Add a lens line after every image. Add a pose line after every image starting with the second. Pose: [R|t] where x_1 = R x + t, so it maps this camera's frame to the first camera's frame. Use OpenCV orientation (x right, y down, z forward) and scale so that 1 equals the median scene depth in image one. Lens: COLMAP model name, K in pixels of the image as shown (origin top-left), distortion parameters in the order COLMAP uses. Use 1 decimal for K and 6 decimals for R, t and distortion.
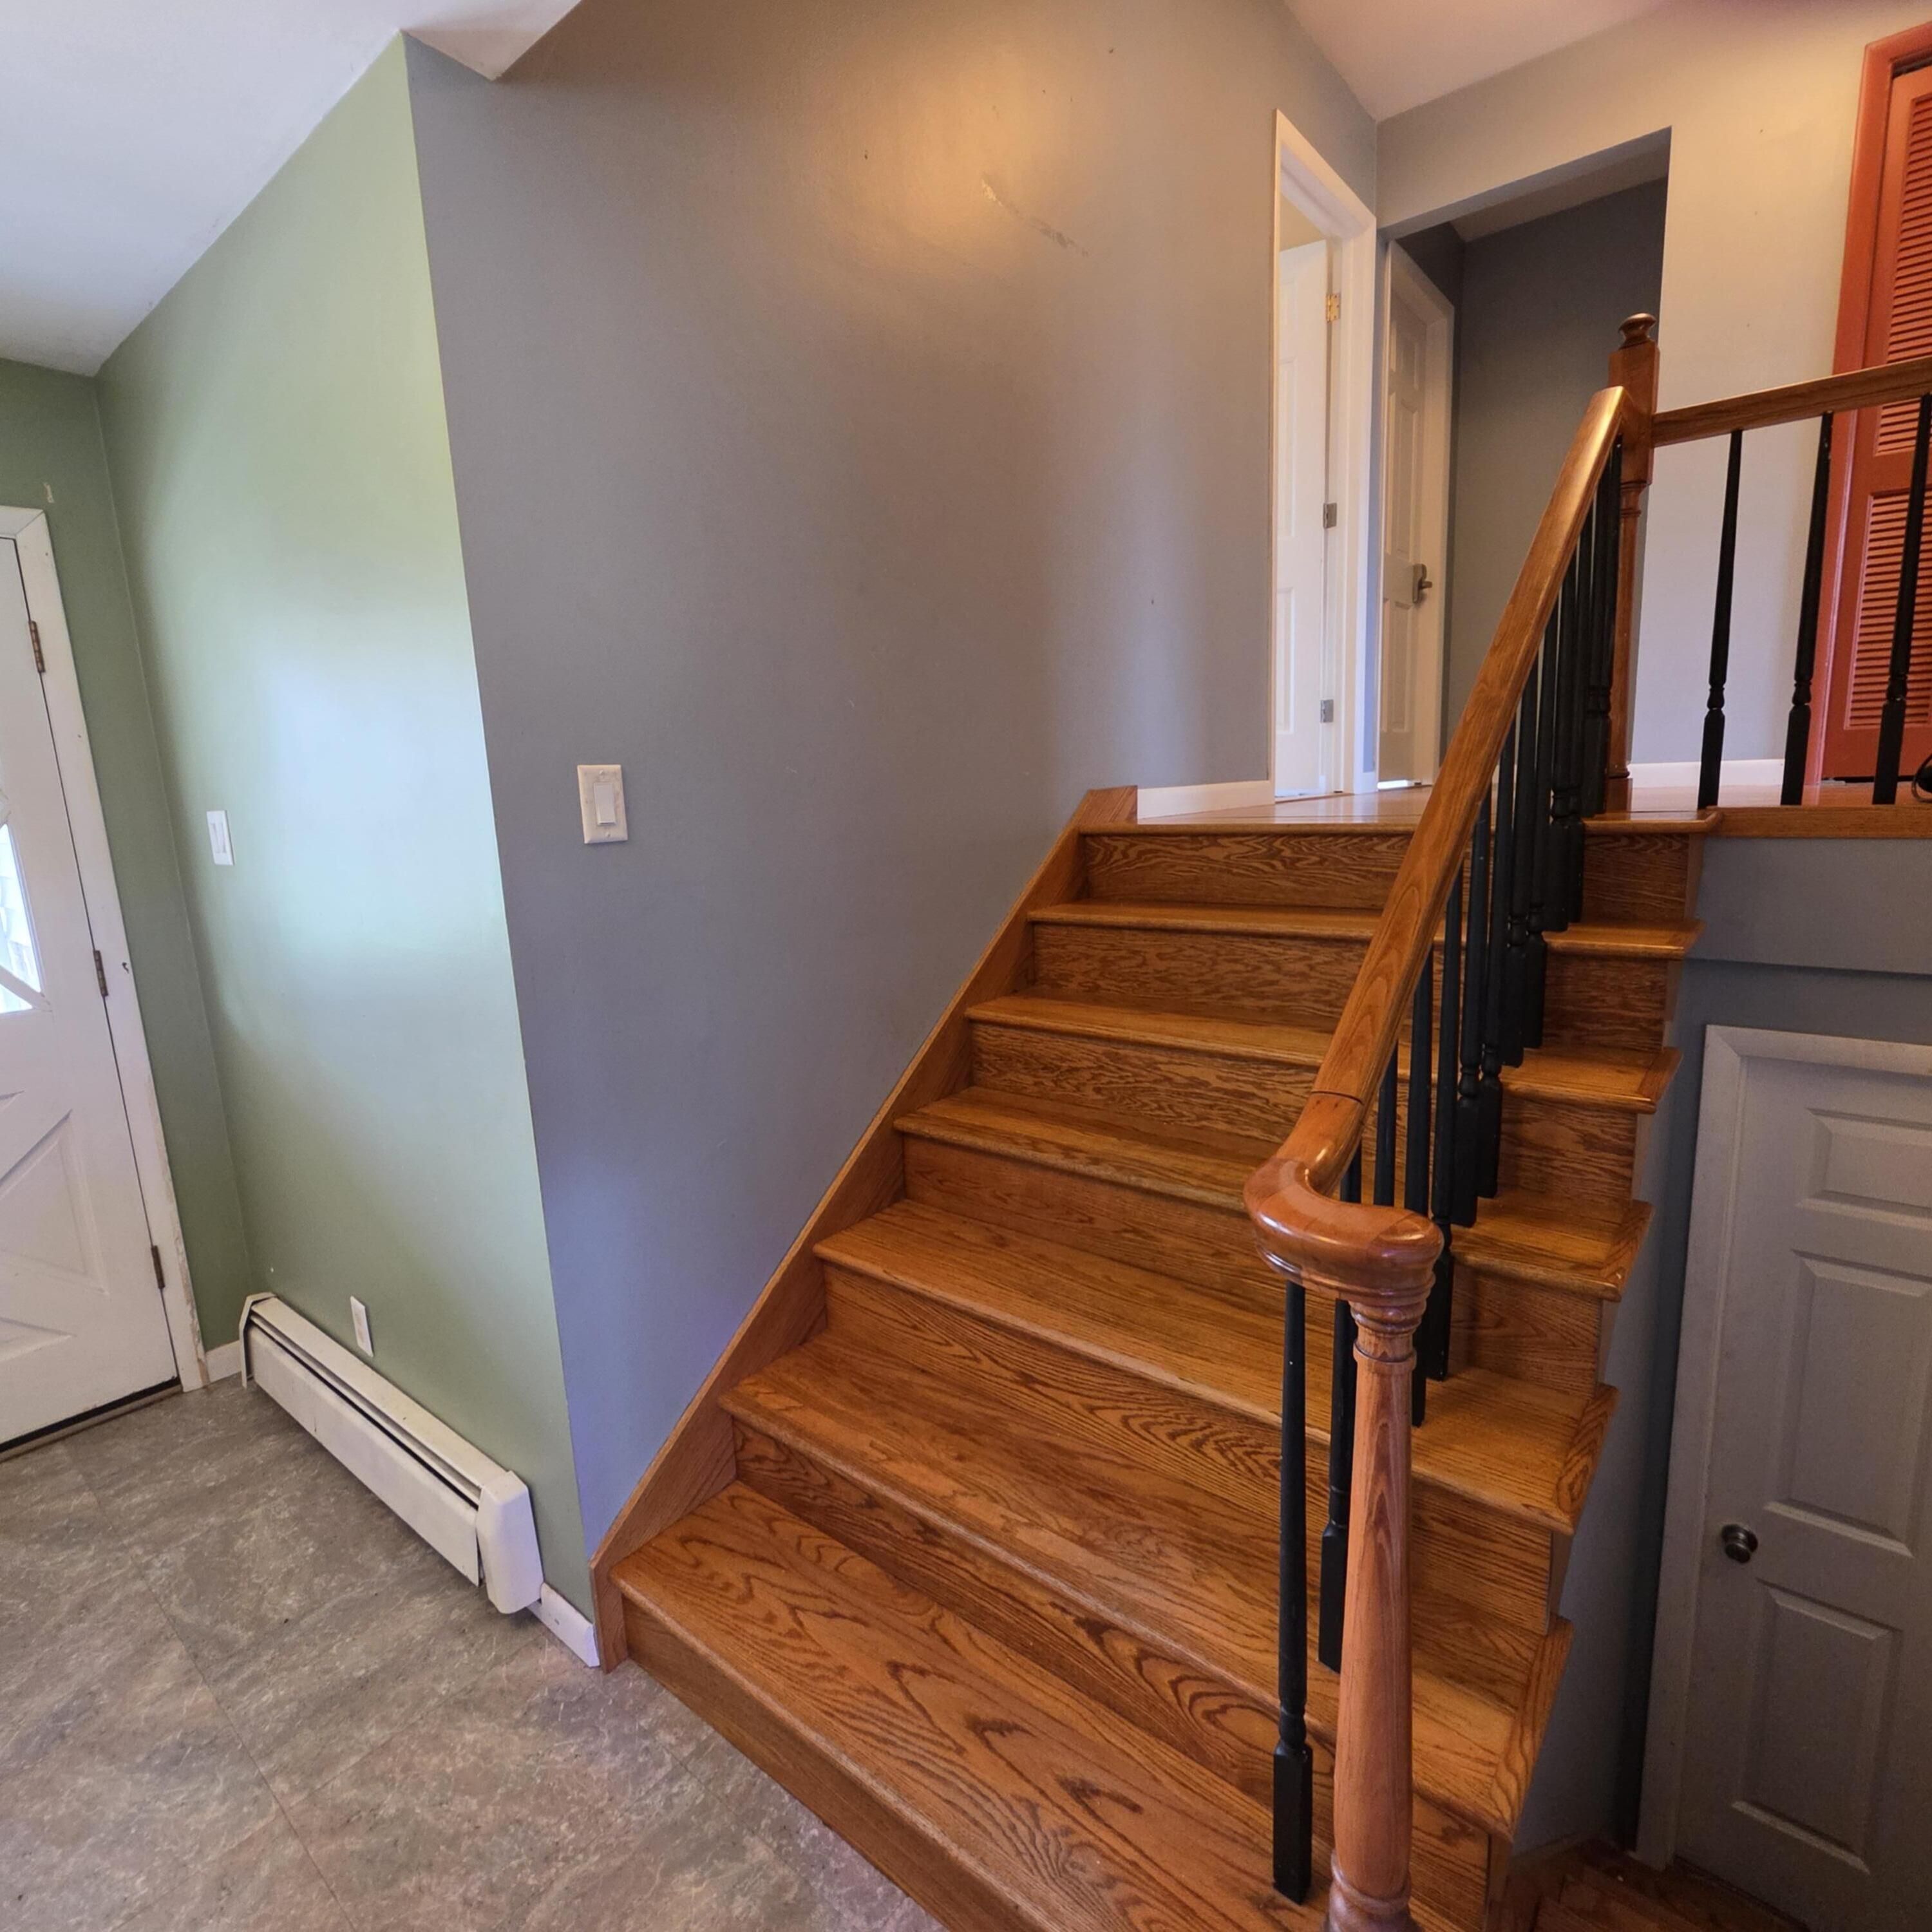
lens RADIAL K [[1032.4, 0, 966.0], [0, 1032.4, 966.0], [0, 0, 1]] dist [-0.000411, -0.000030]
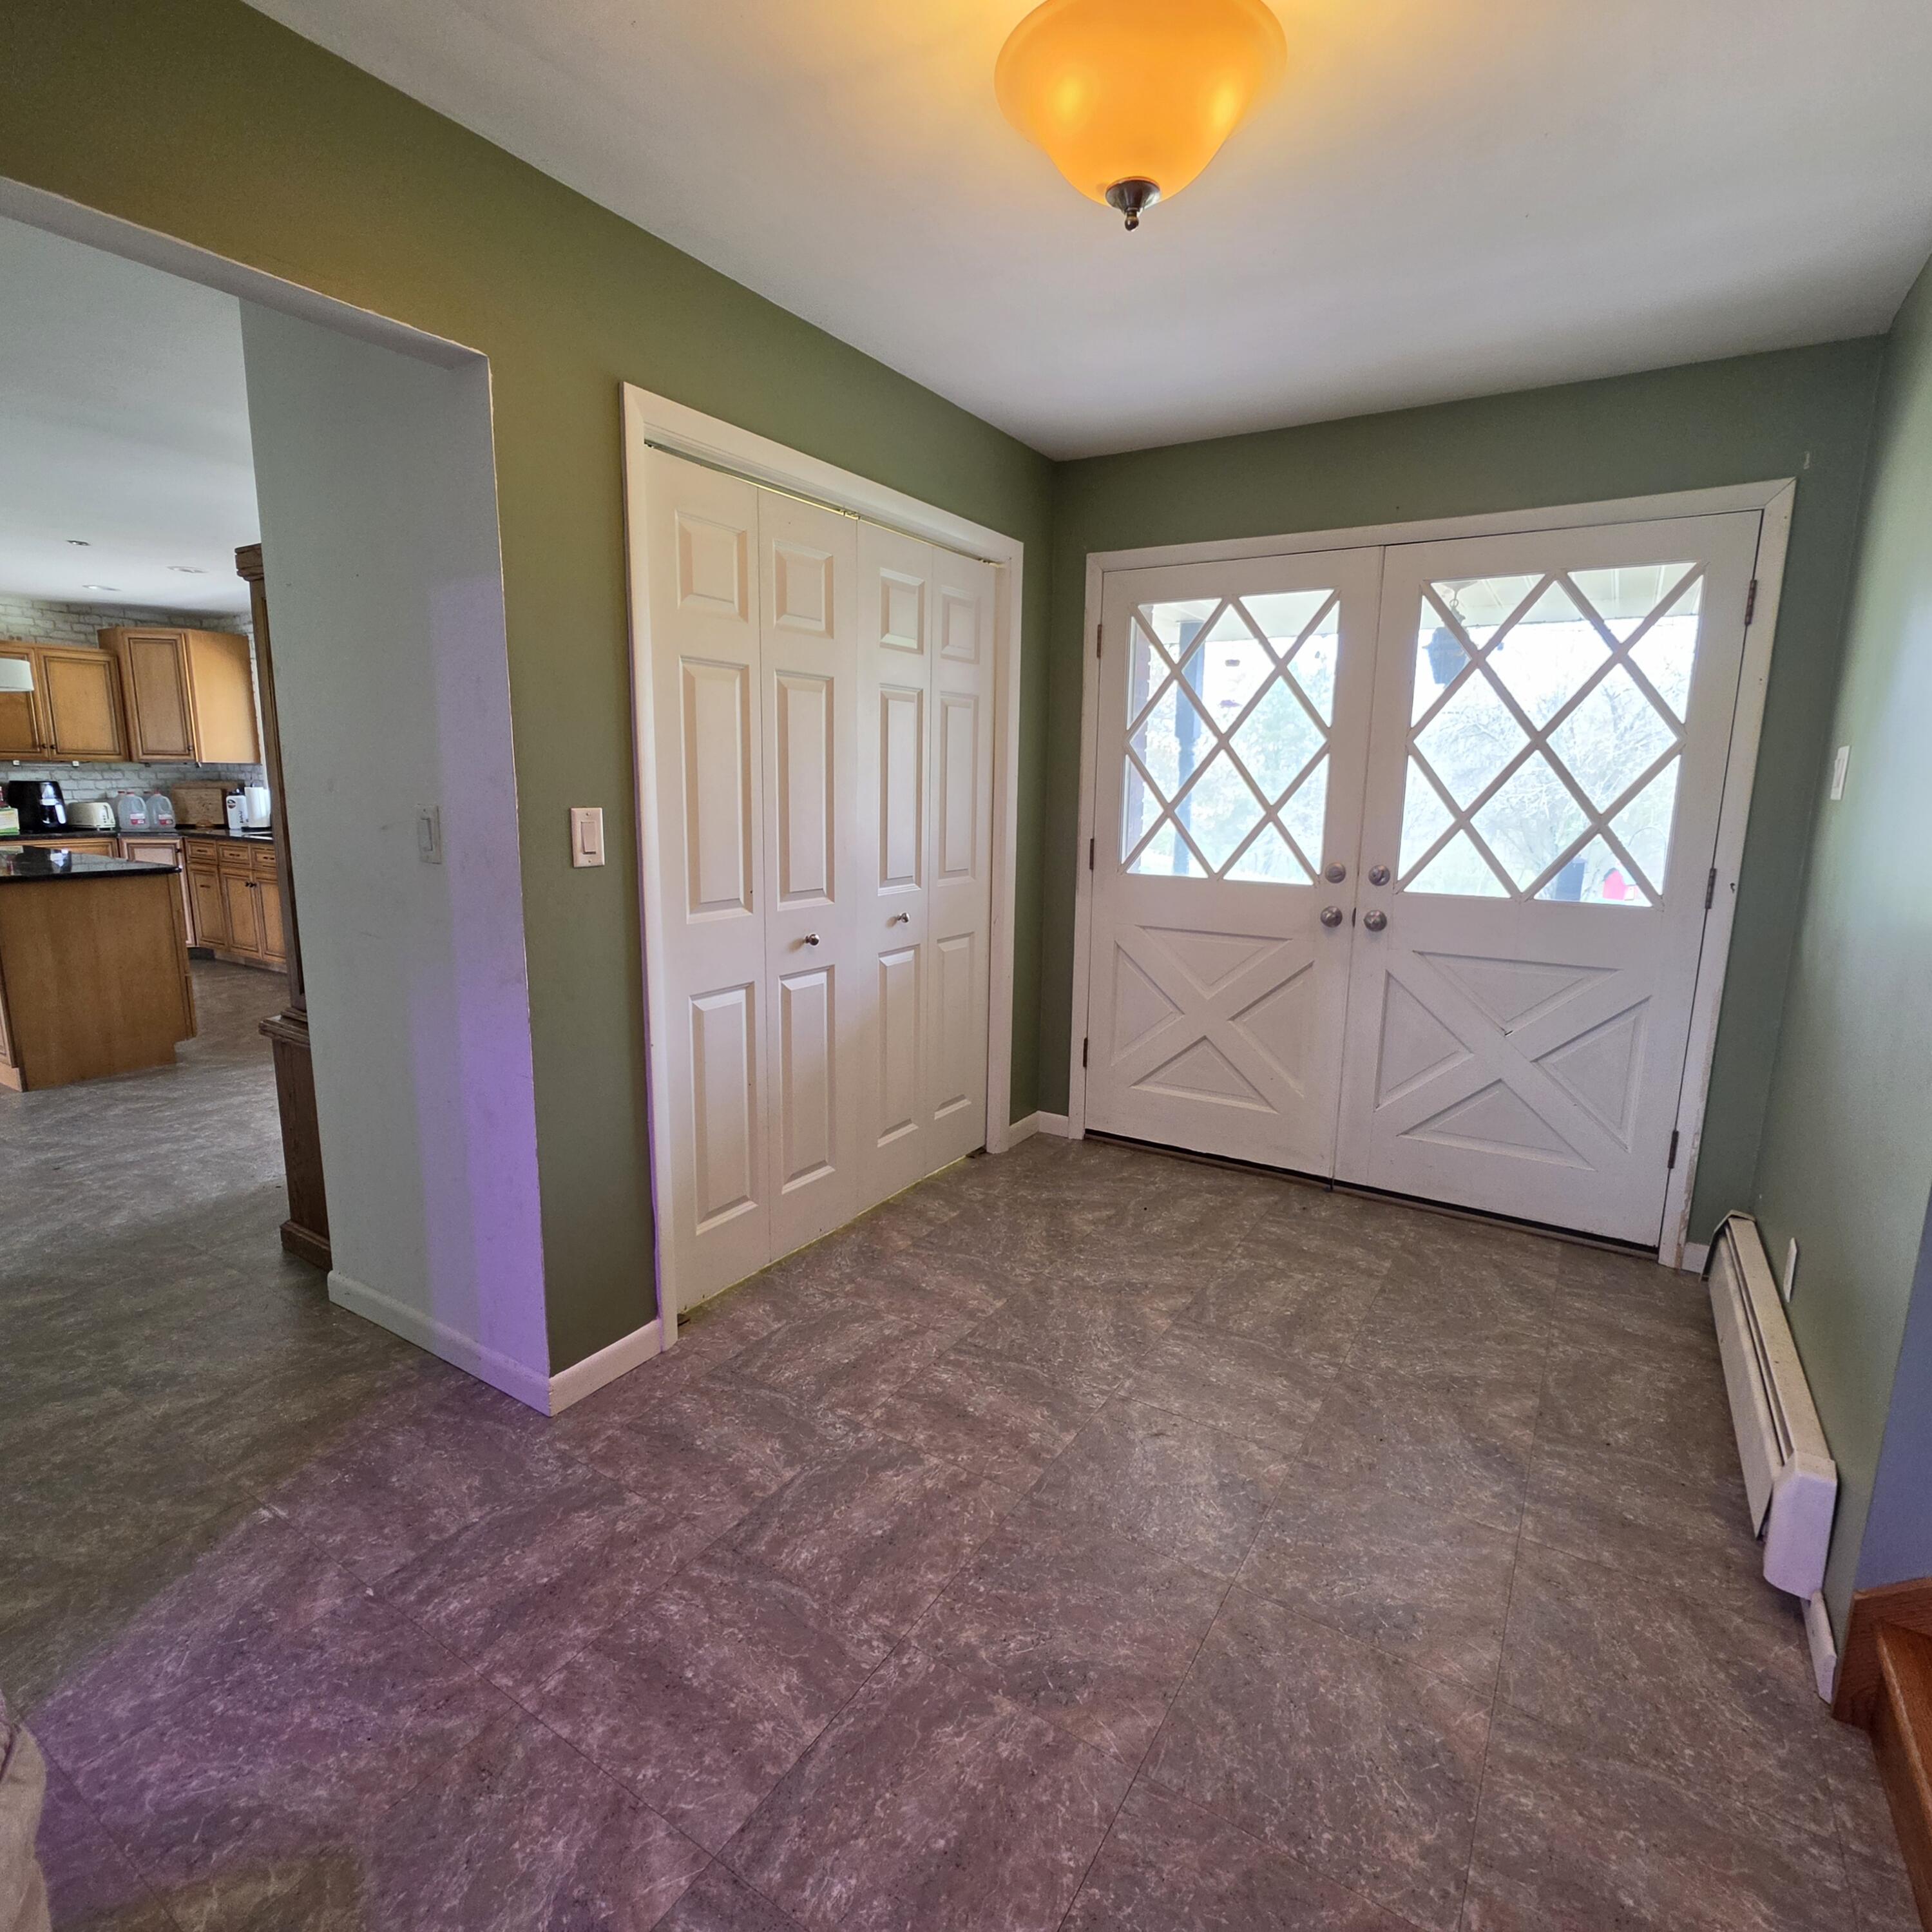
lens RADIAL K [[1032.4, 0, 966.0], [0, 1032.4, 966.0], [0, 0, 1]] dist [-0.000411, -0.000030]
pose [[0.119882, 0.216179, -0.968966, 0.257220], [-0.195741, 0.961993, 0.190405, 0.044647], [0.973300, 0.166840, 0.157641, 0.035140]]
